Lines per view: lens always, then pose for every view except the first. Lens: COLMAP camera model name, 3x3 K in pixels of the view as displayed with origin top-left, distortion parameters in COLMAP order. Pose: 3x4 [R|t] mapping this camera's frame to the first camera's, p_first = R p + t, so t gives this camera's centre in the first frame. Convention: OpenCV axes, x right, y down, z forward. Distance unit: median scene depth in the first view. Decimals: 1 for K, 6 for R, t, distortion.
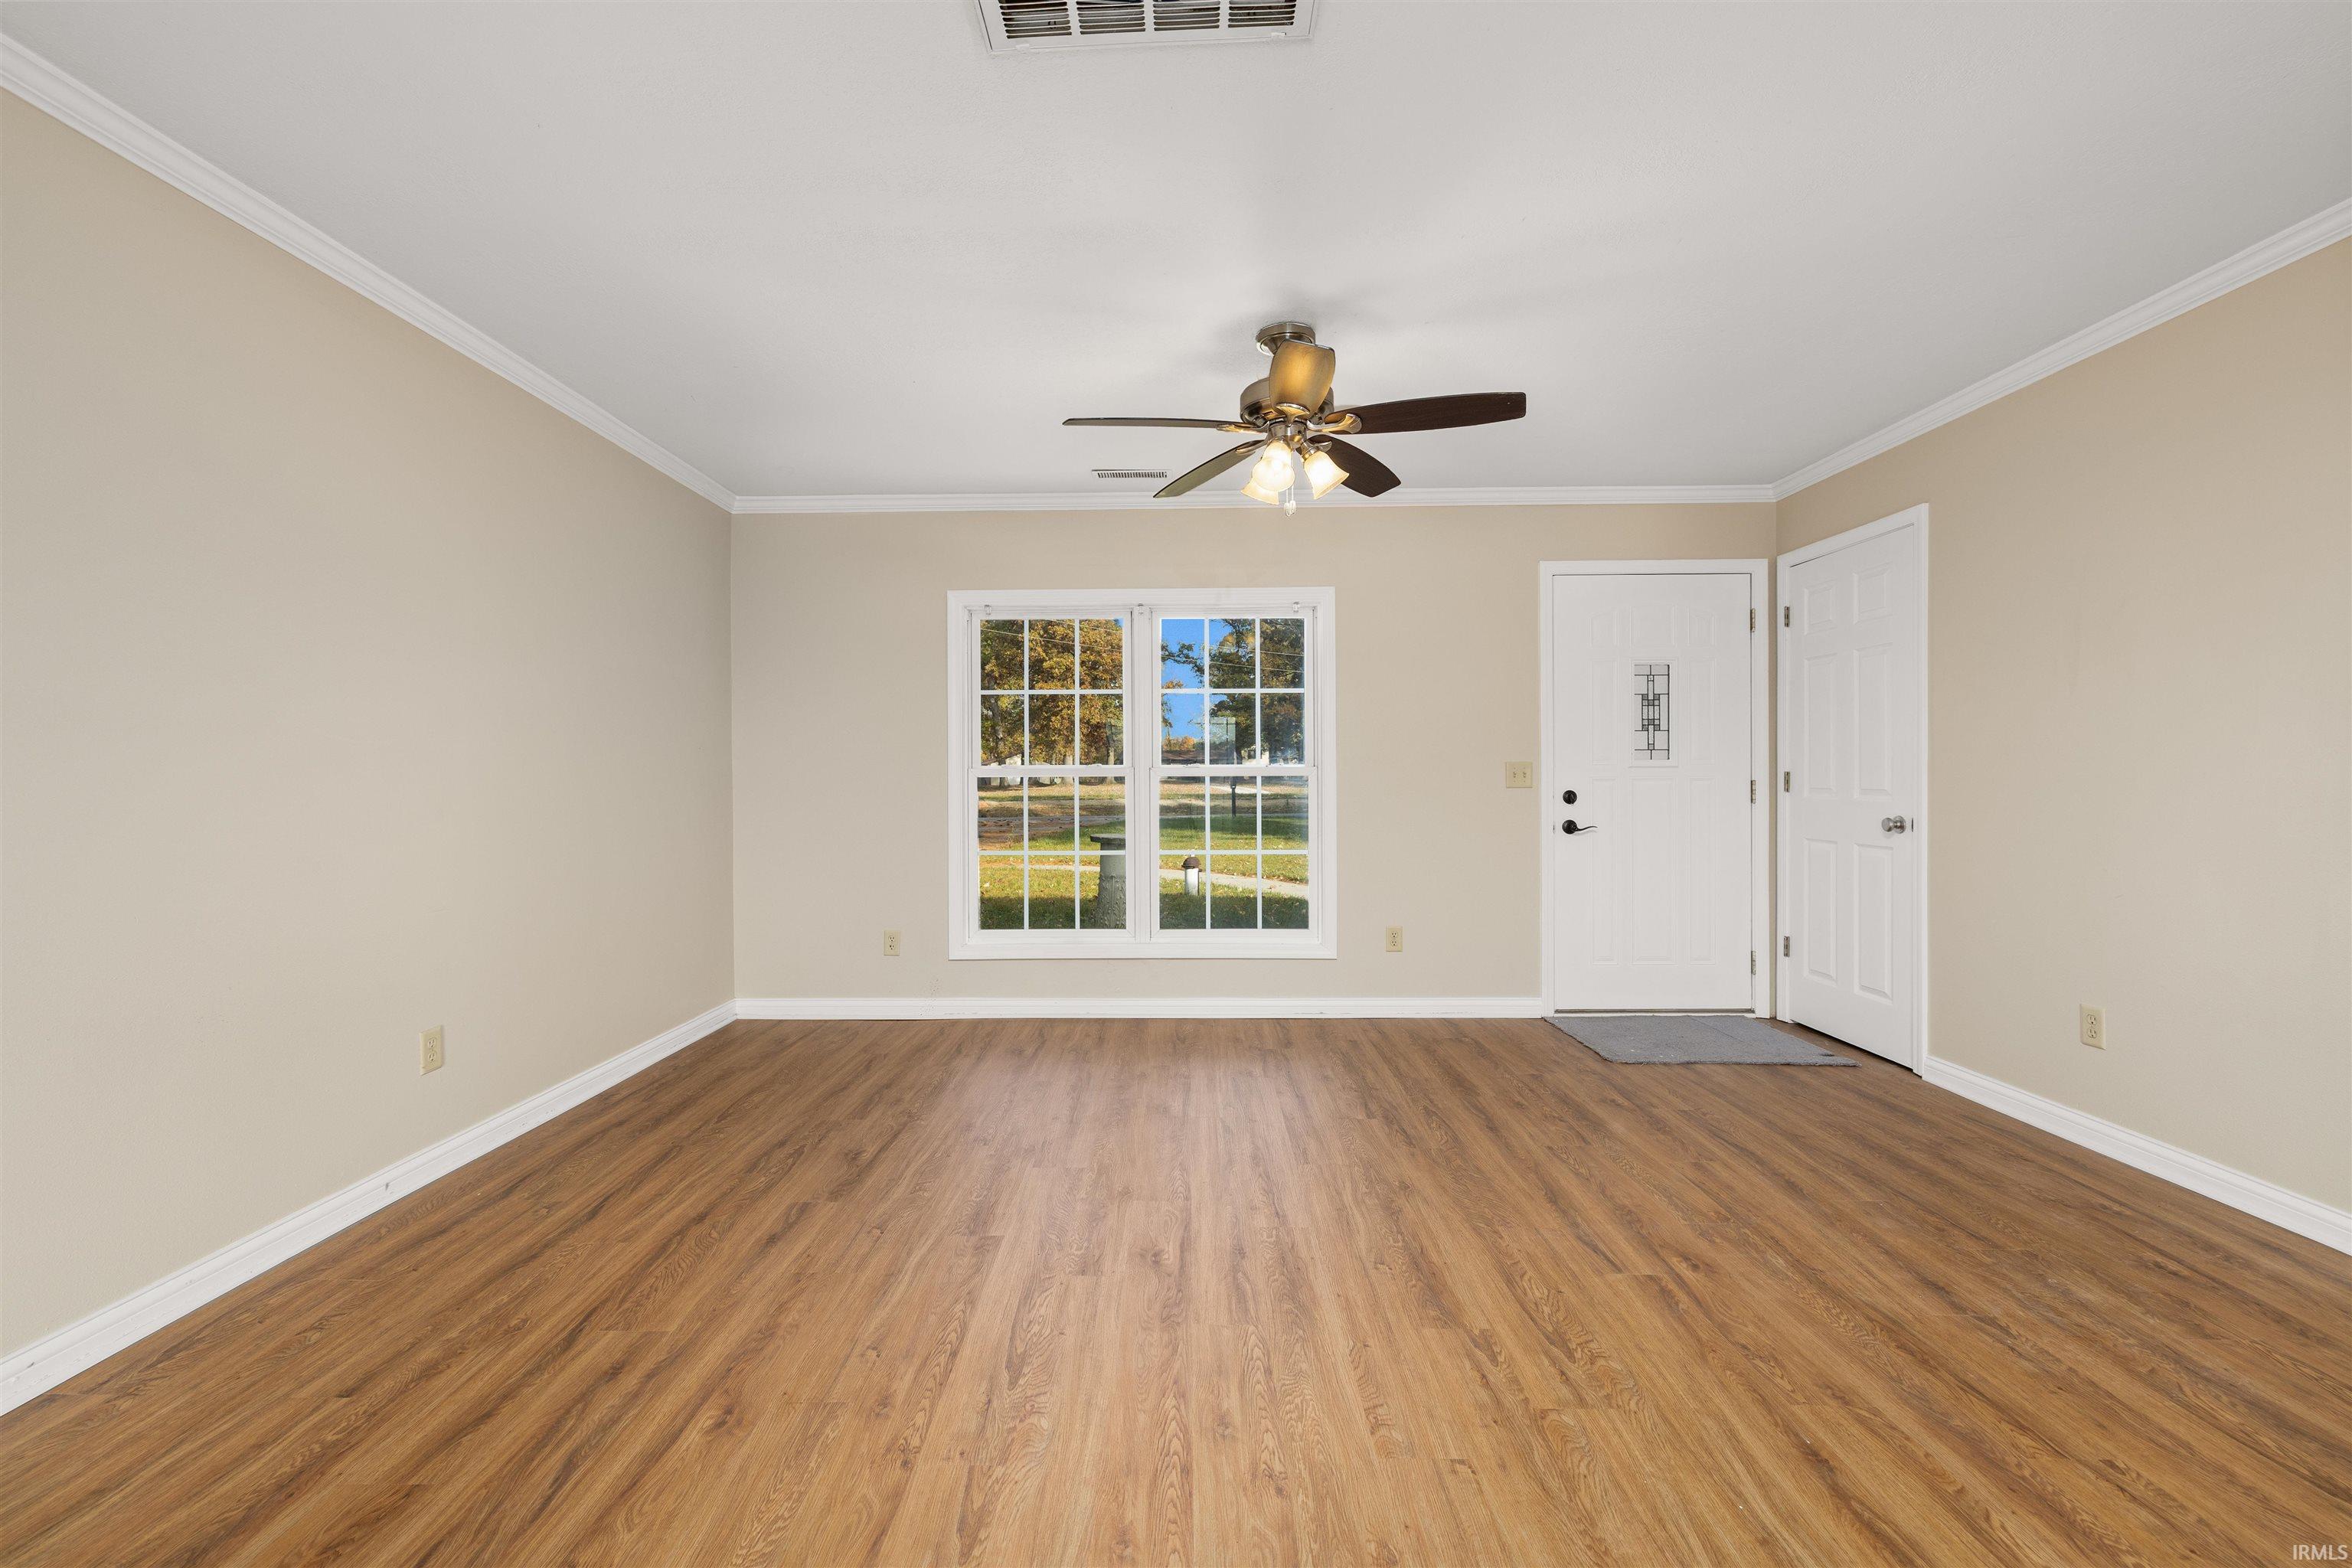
lens RADIAL K [[1001.9, 0, 1162.8], [0, 1001.9, 776.0], [0, 0, 1]] dist [-0.001843, -0.000460]
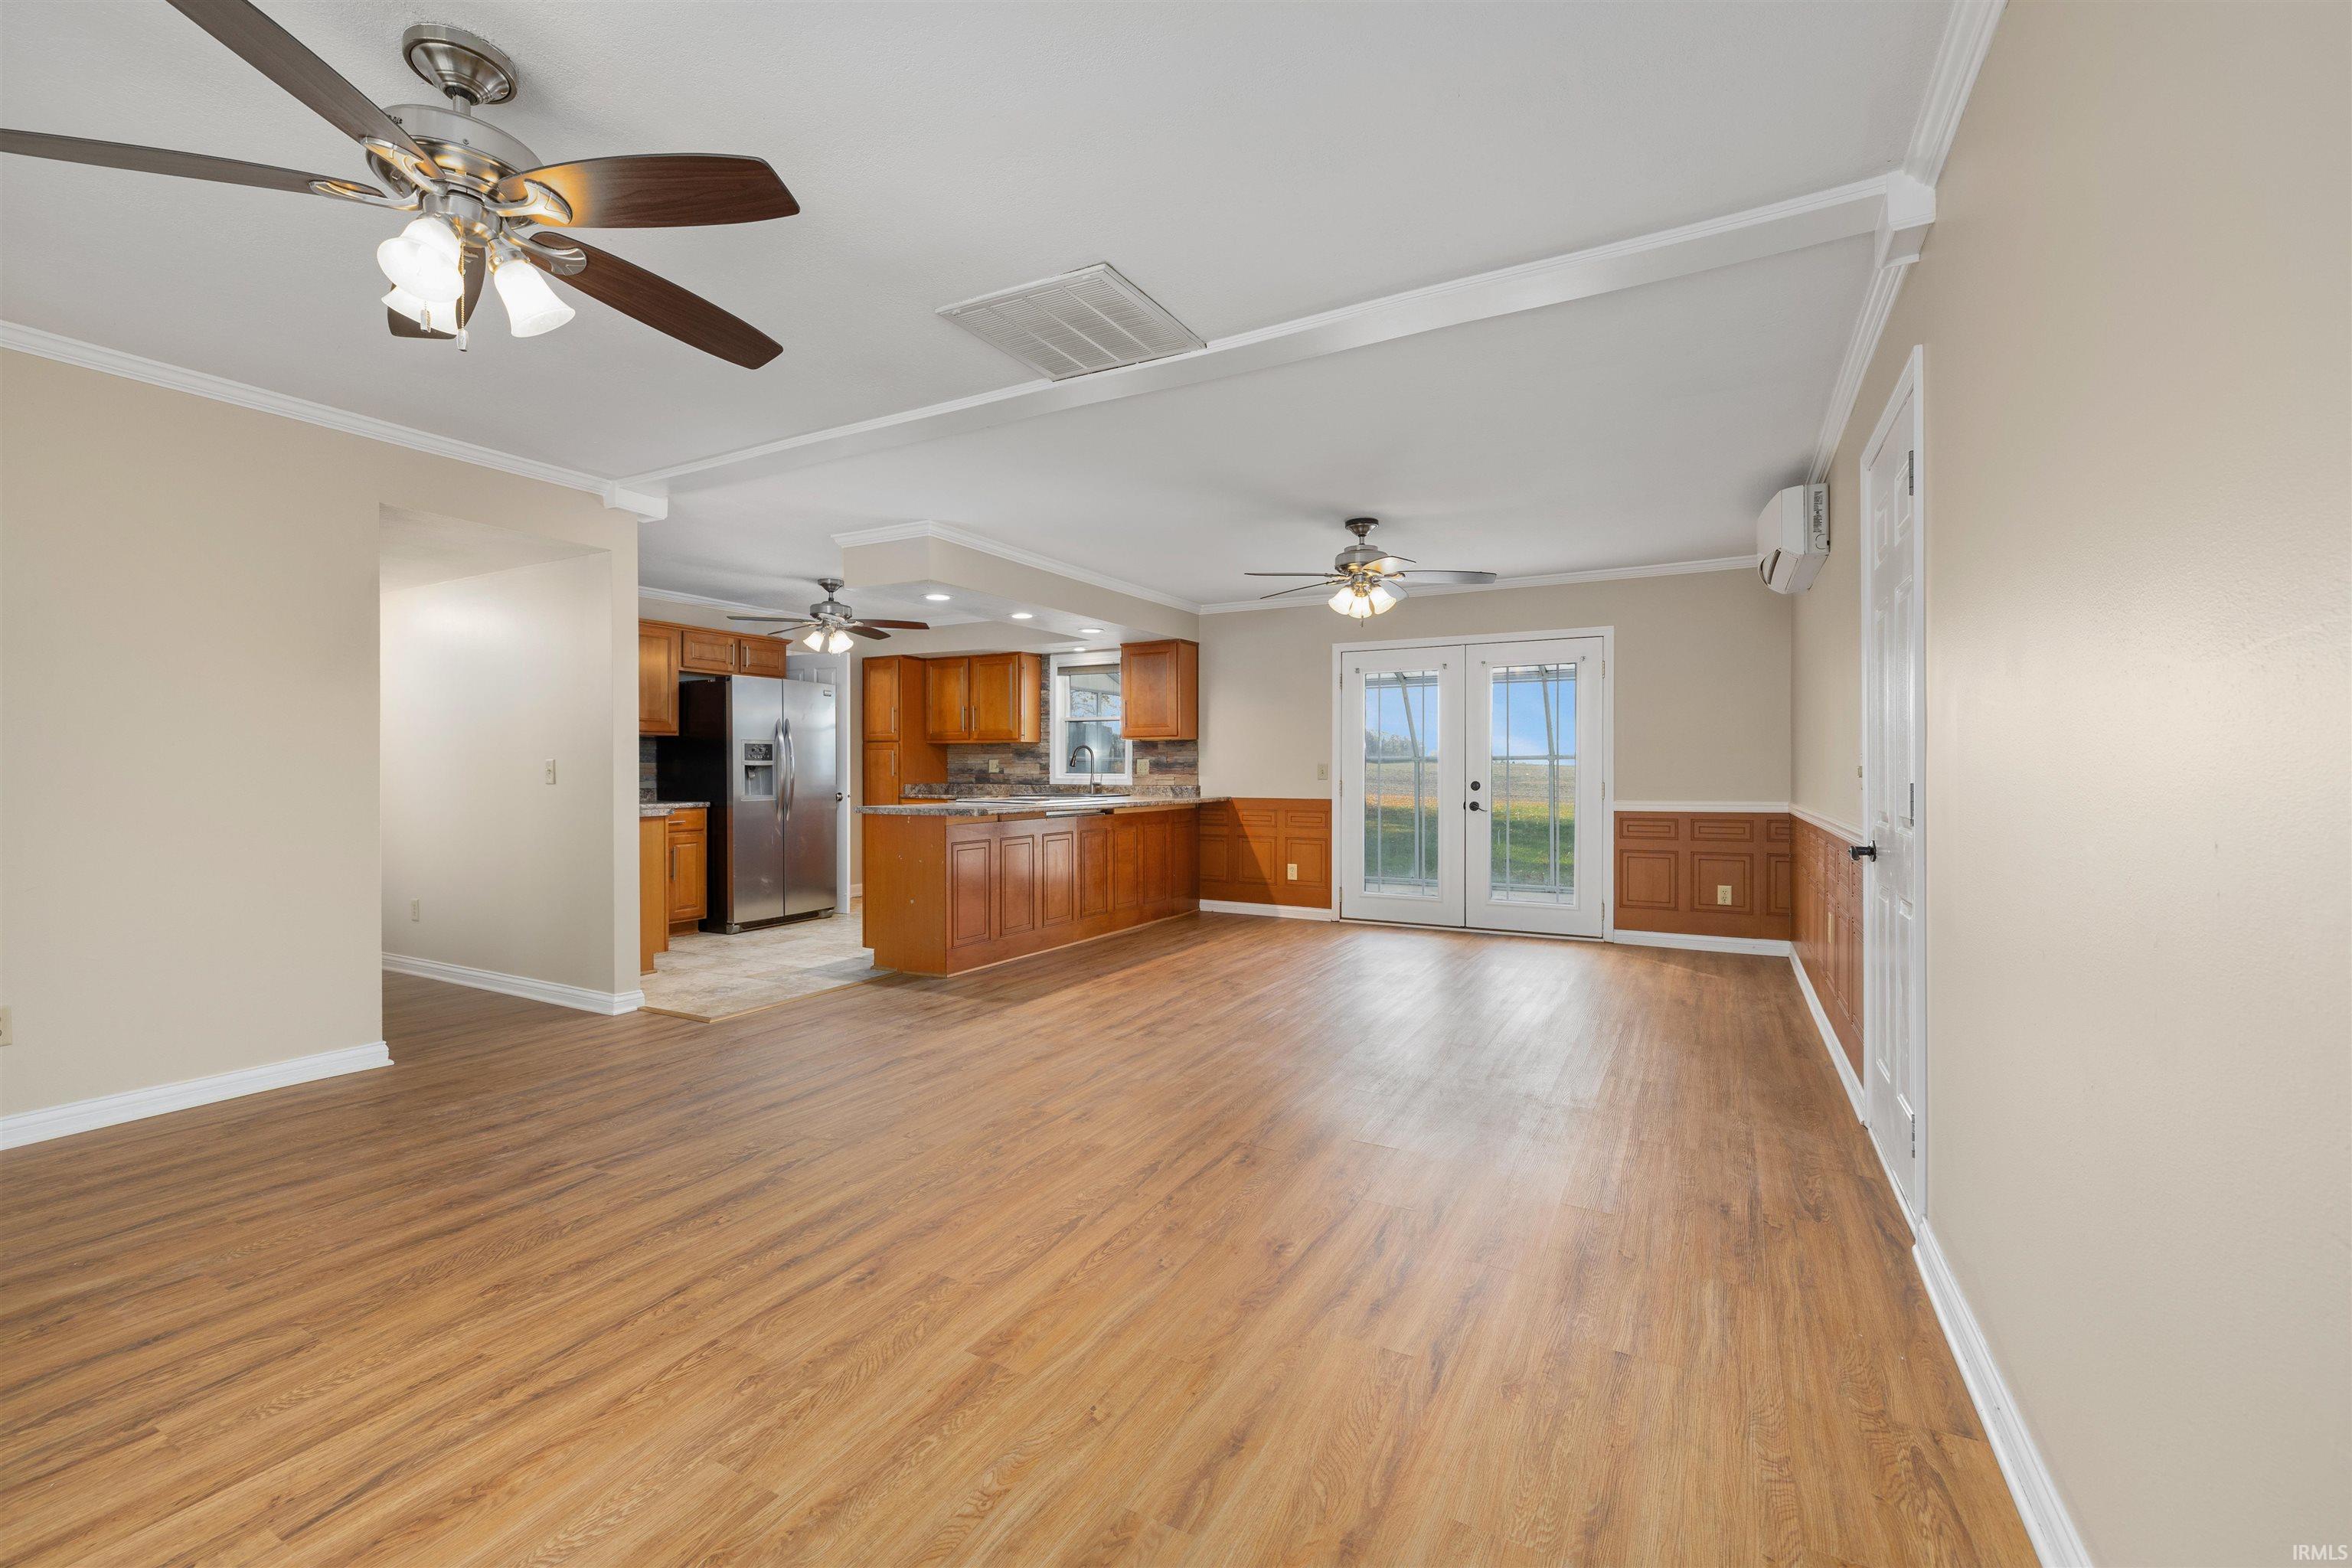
lens RADIAL K [[1001.9, 0, 1156.5], [0, 1001.9, 776.6], [0, 0, 1]] dist [-0.001843, -0.000460]
pose [[-0.883861, 0.001371, 0.467747, -0.671876], [0.005073, 0.999965, 0.006655, 0.002932], [-0.467722, 0.008254, -0.883837, 1.648500]]
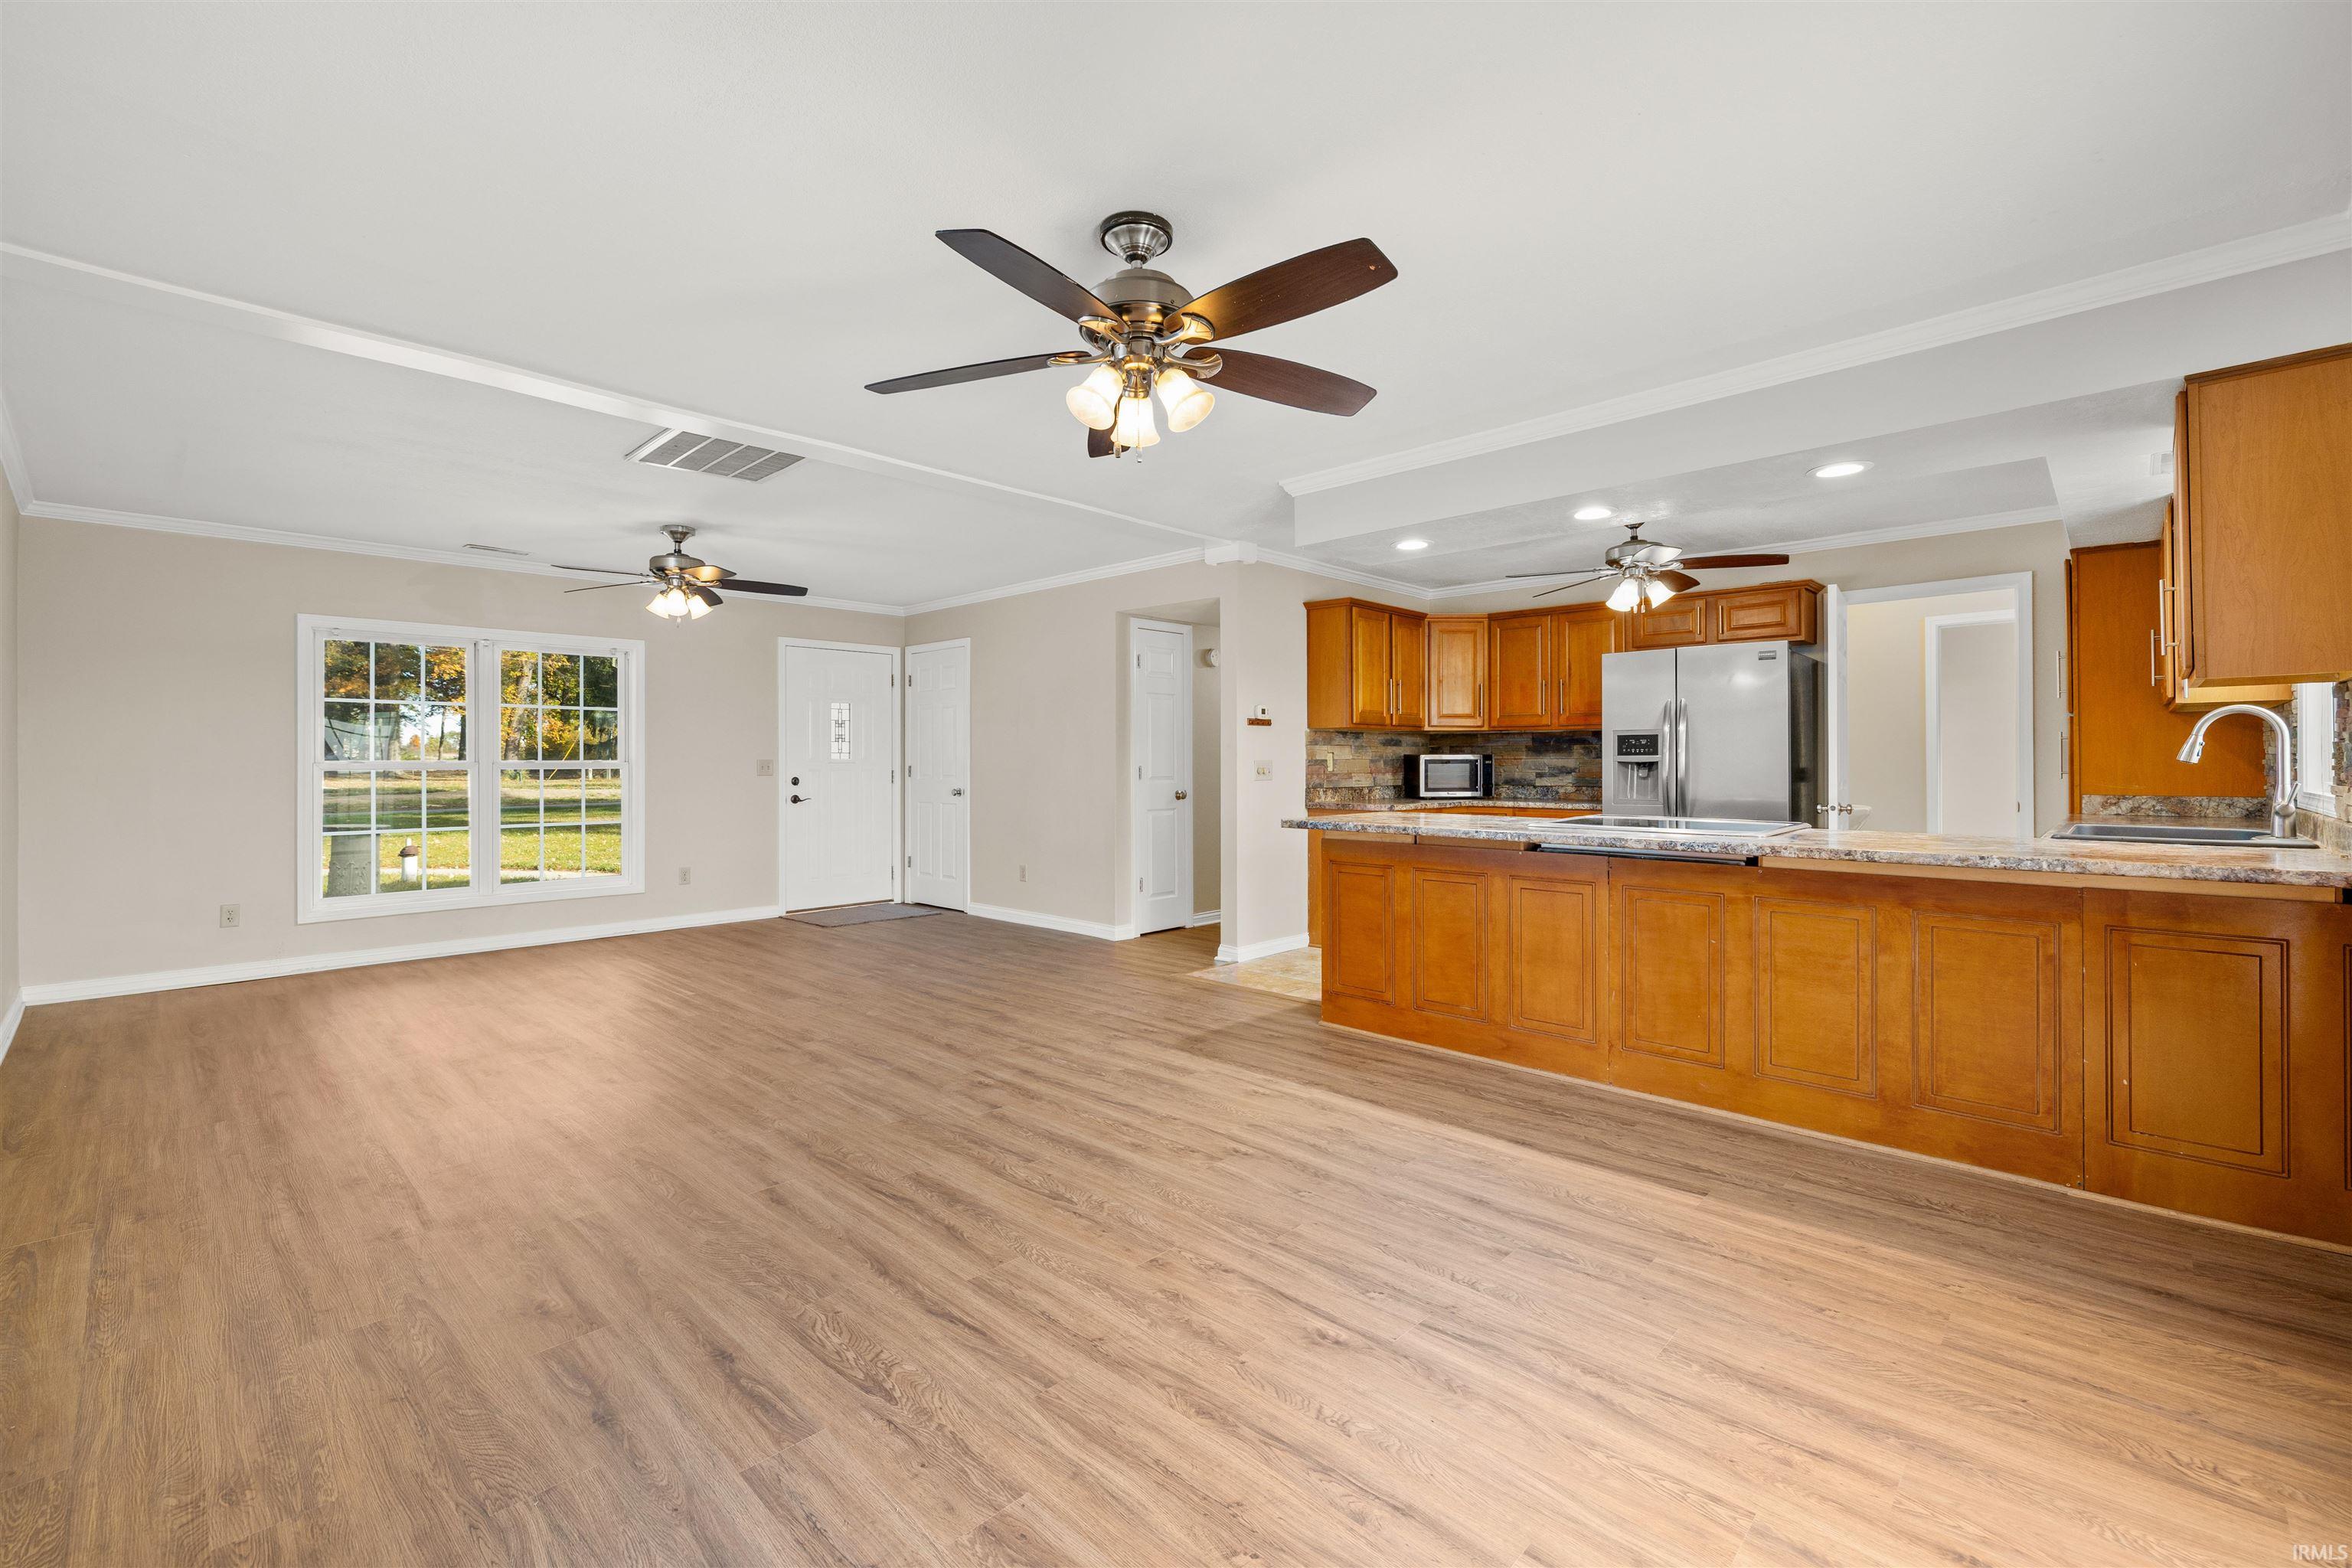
lens RADIAL K [[1001.9, 0, 1166.0], [0, 1001.9, 746.1], [0, 0, 1]] dist [-0.001843, -0.000460]
pose [[0.681517, 0.013590, 0.731676, -0.748287], [0.001130, 0.999807, -0.019622, -0.007539], [-0.731802, 0.014199, 0.681370, -1.111143]]
